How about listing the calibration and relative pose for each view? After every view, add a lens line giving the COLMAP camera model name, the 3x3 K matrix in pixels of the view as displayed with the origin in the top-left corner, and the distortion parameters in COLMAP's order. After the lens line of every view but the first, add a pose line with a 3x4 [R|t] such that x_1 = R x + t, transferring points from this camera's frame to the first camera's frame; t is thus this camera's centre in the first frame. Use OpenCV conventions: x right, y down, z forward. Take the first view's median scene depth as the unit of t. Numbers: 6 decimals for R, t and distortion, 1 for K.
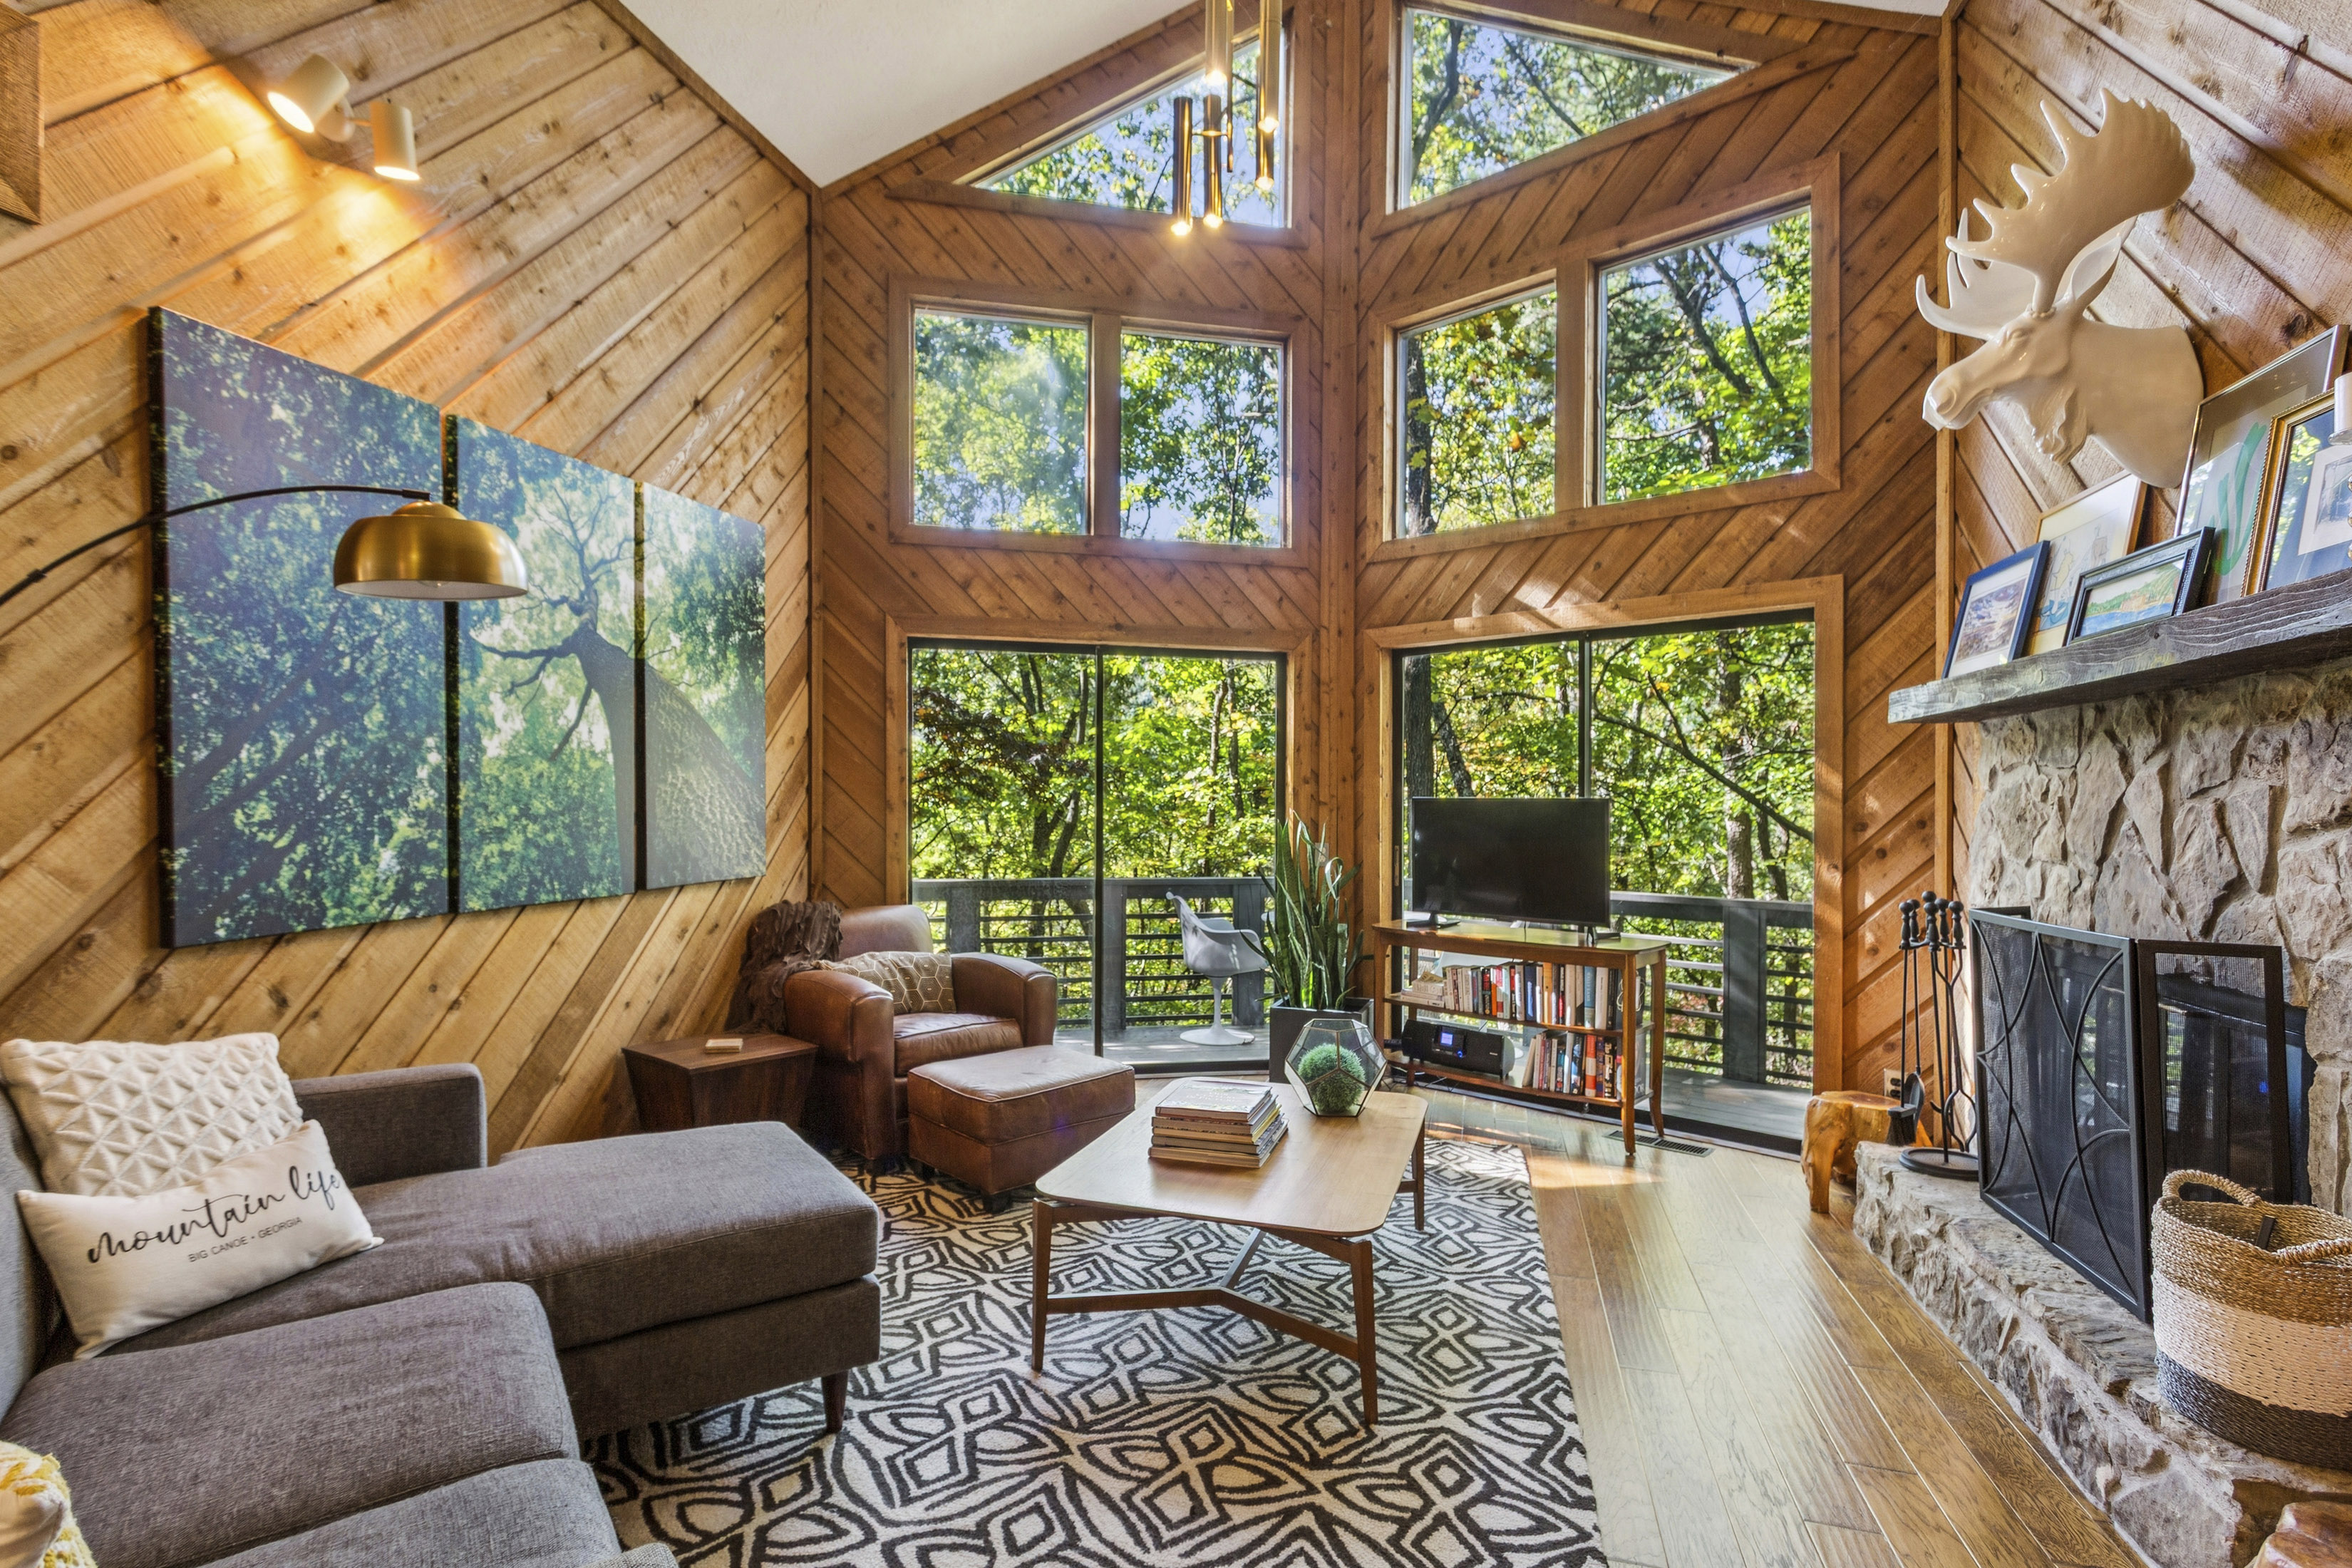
lens RADIAL K [[1149.1, 0, 1160.6], [0, 1149.1, 791.2], [0, 0, 1]] dist [0.000577, 0.002404]
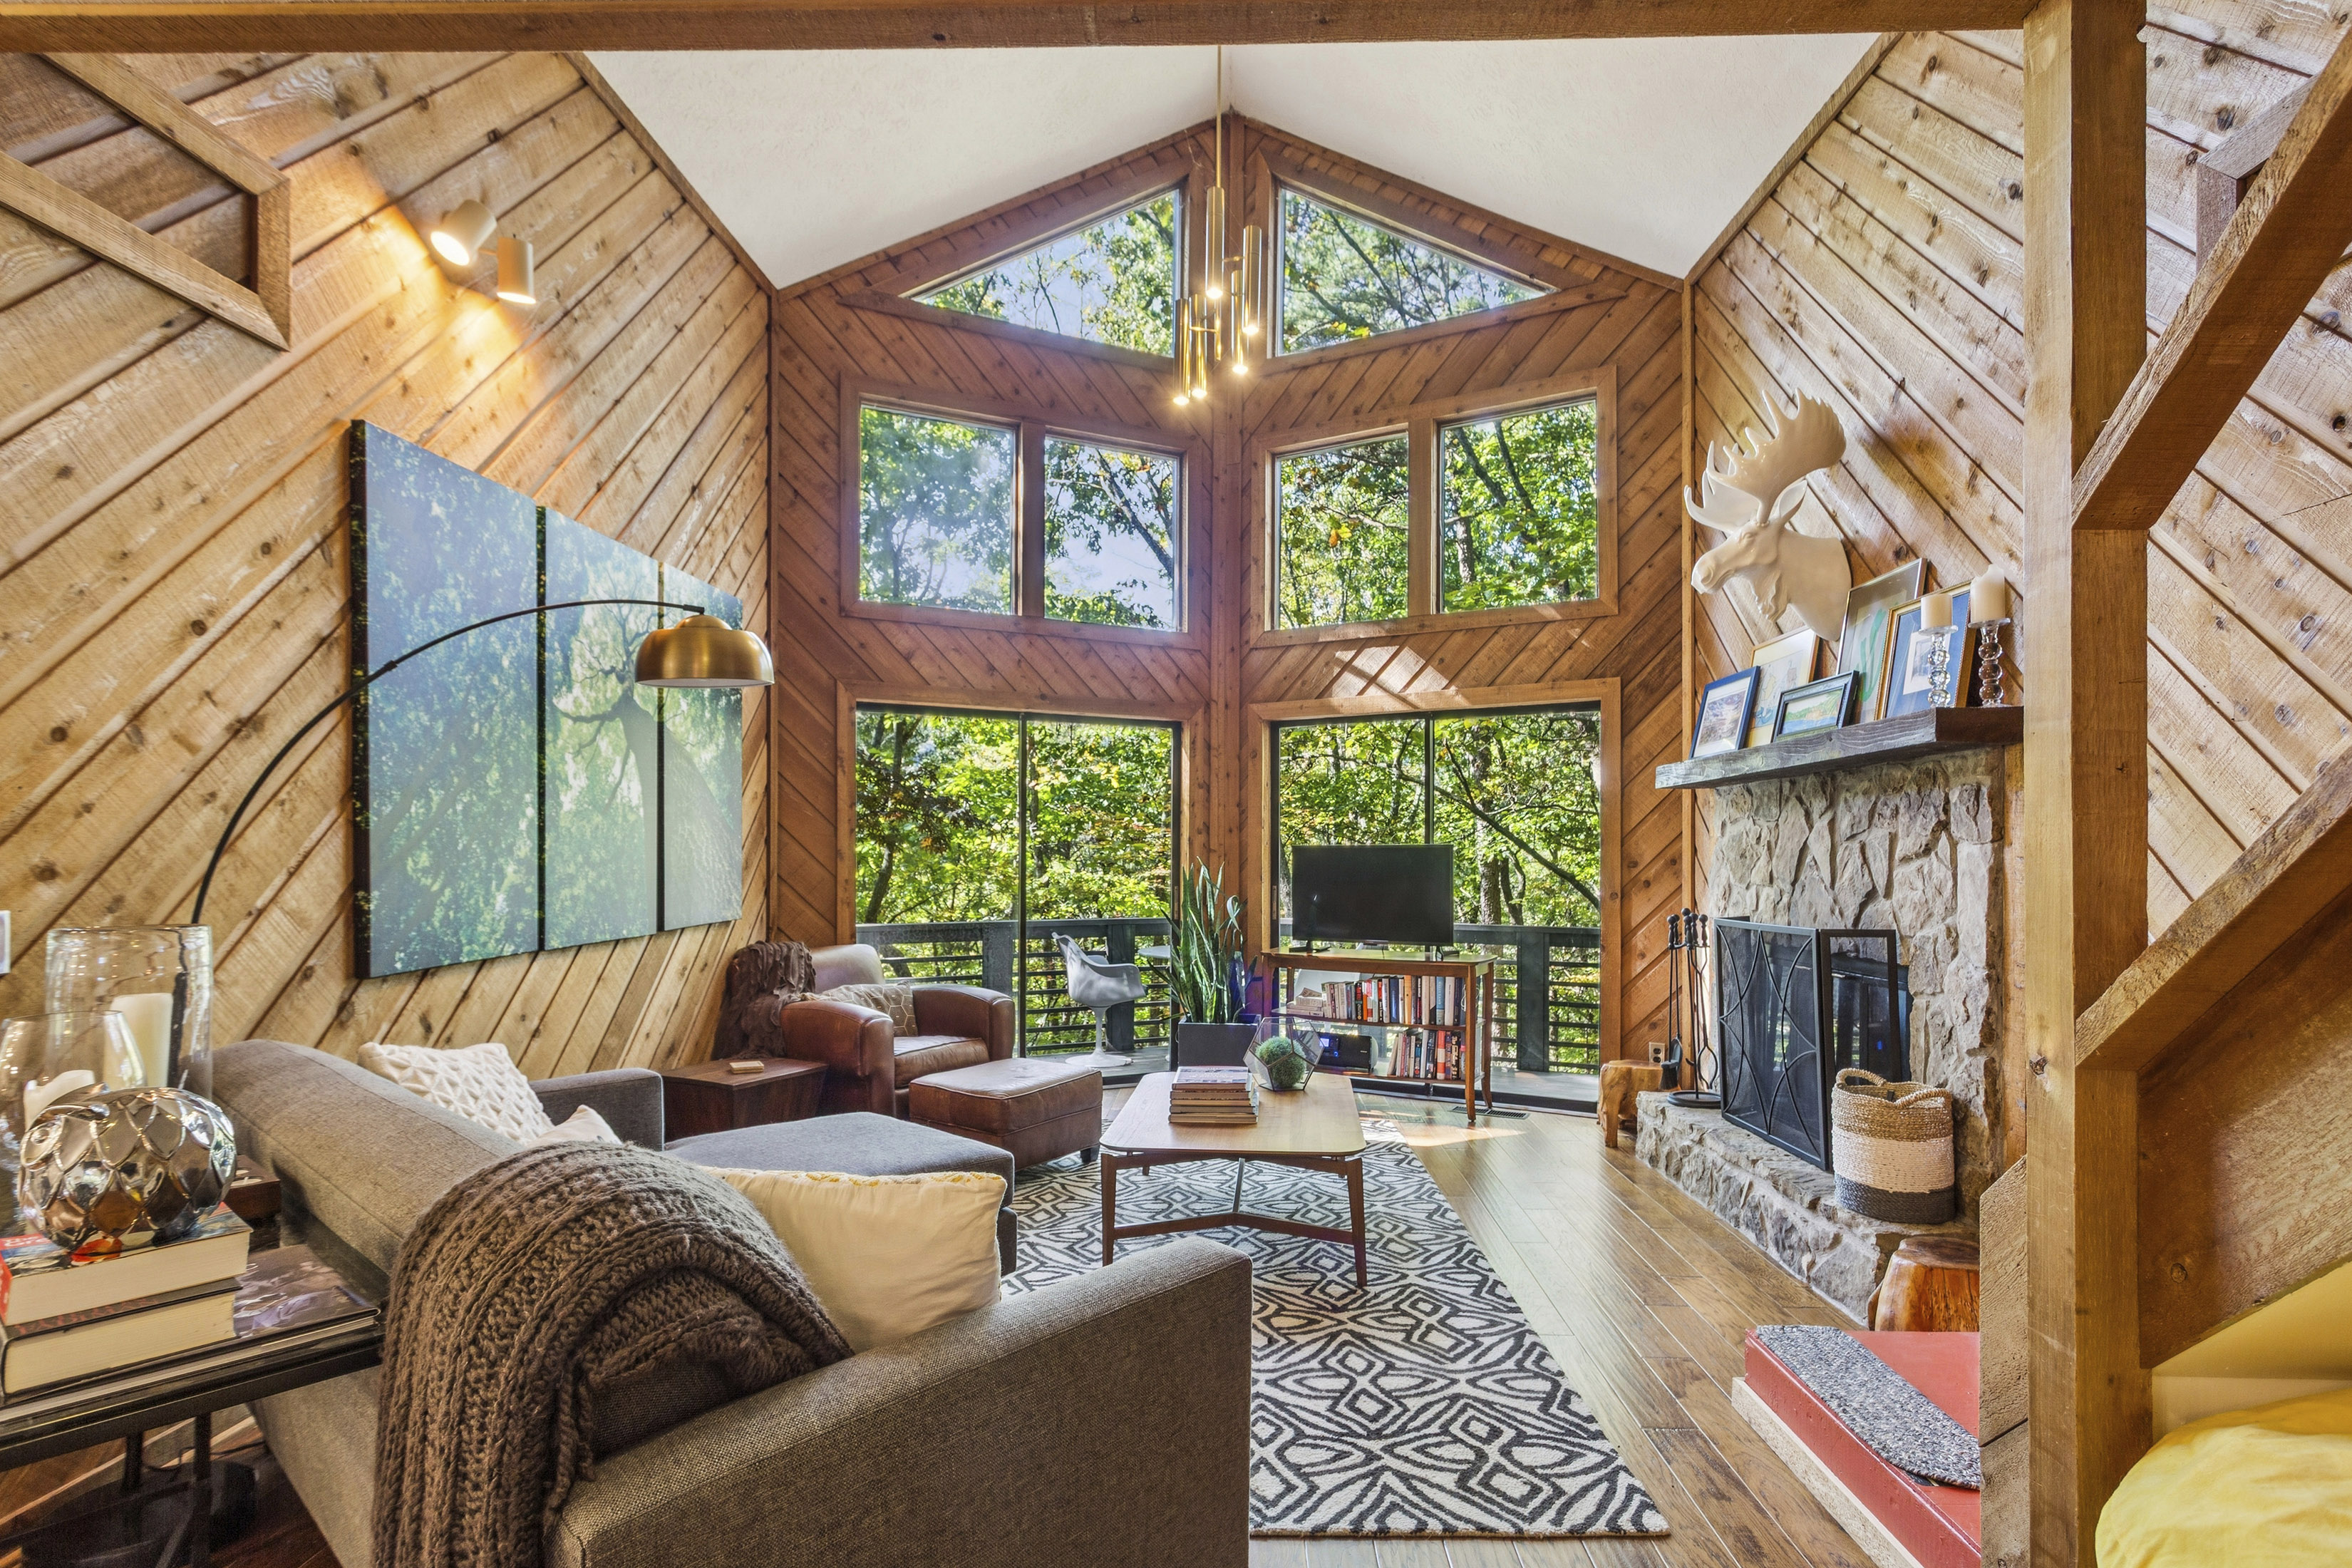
lens RADIAL K [[1149.1, 0, 1203.1], [0, 1149.1, 839.4], [0, 0, 1]] dist [0.000577, 0.002404]
pose [[0.971447, -0.003239, 0.237233, -0.210361], [0.003942, 0.999989, -0.002488, 0.002919], [-0.237222, 0.003352, 0.971450, -0.201178]]
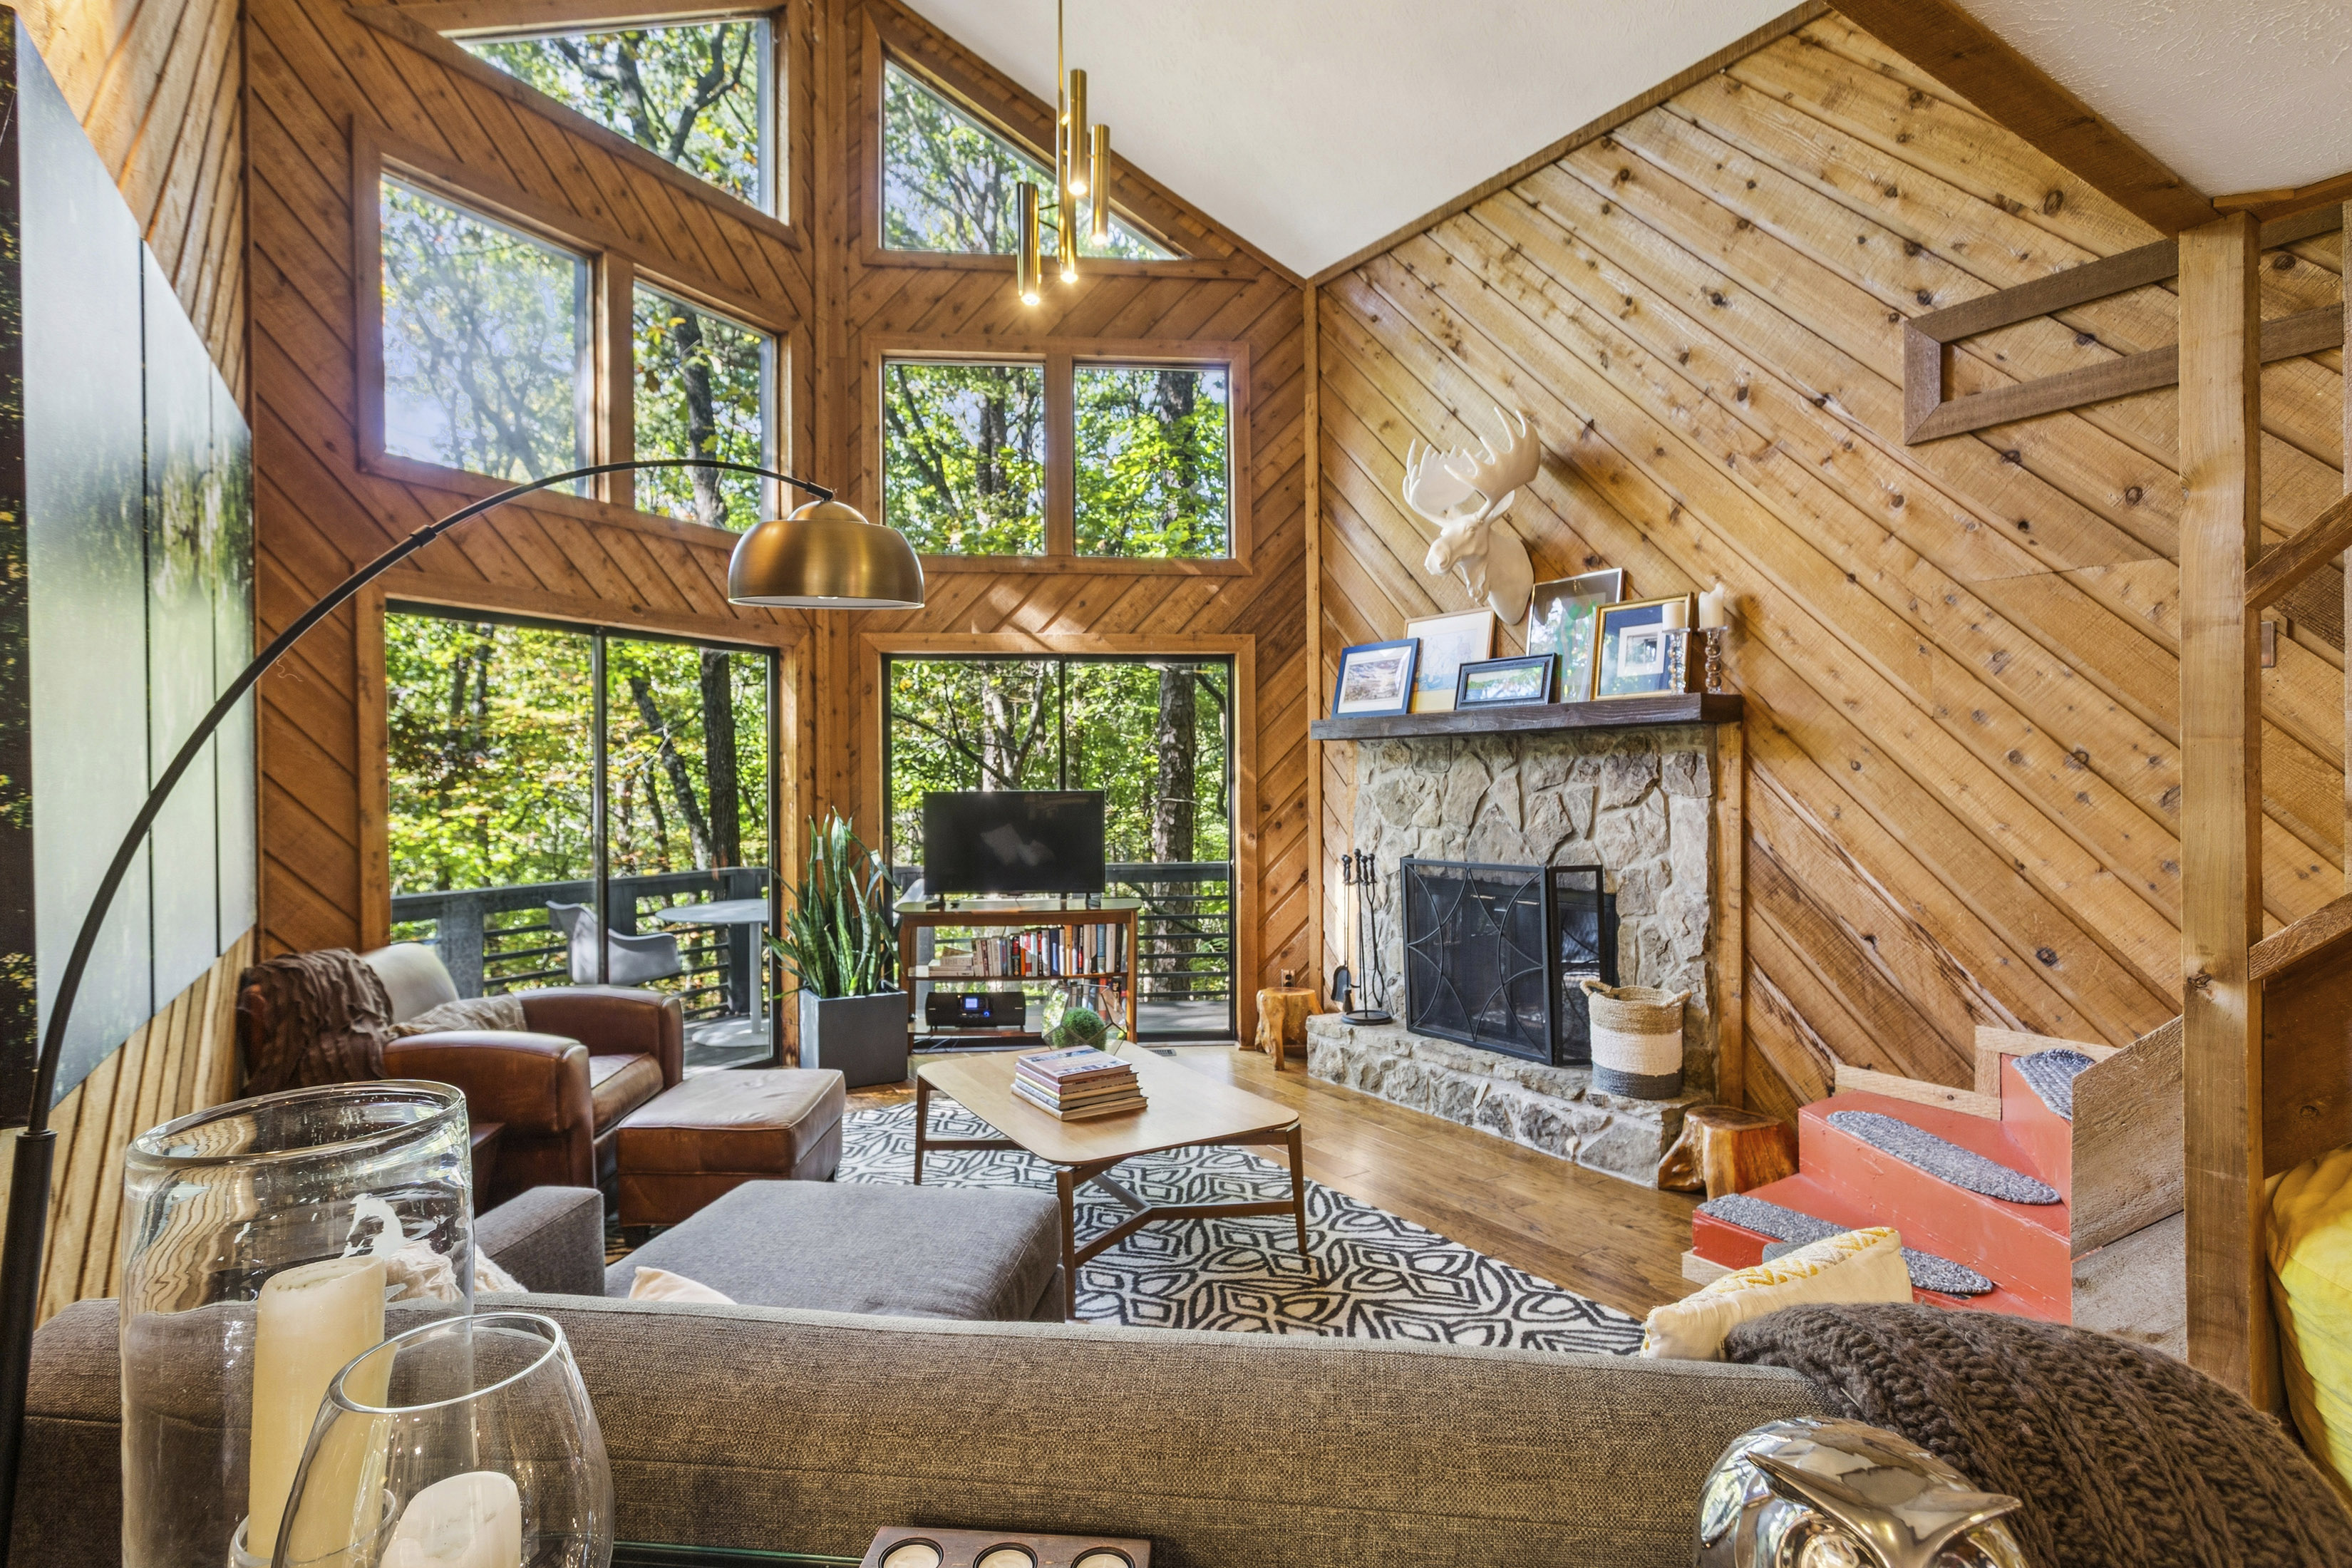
lens RADIAL K [[1149.1, 0, 1163.0], [0, 1149.1, 773.4], [0, 0, 1]] dist [0.000577, 0.002404]
pose [[0.663445, -0.009657, 0.748163, -0.599308], [0.004099, 0.999949, 0.009272, -0.028168], [-0.748214, -0.003085, 0.663450, 0.127041]]
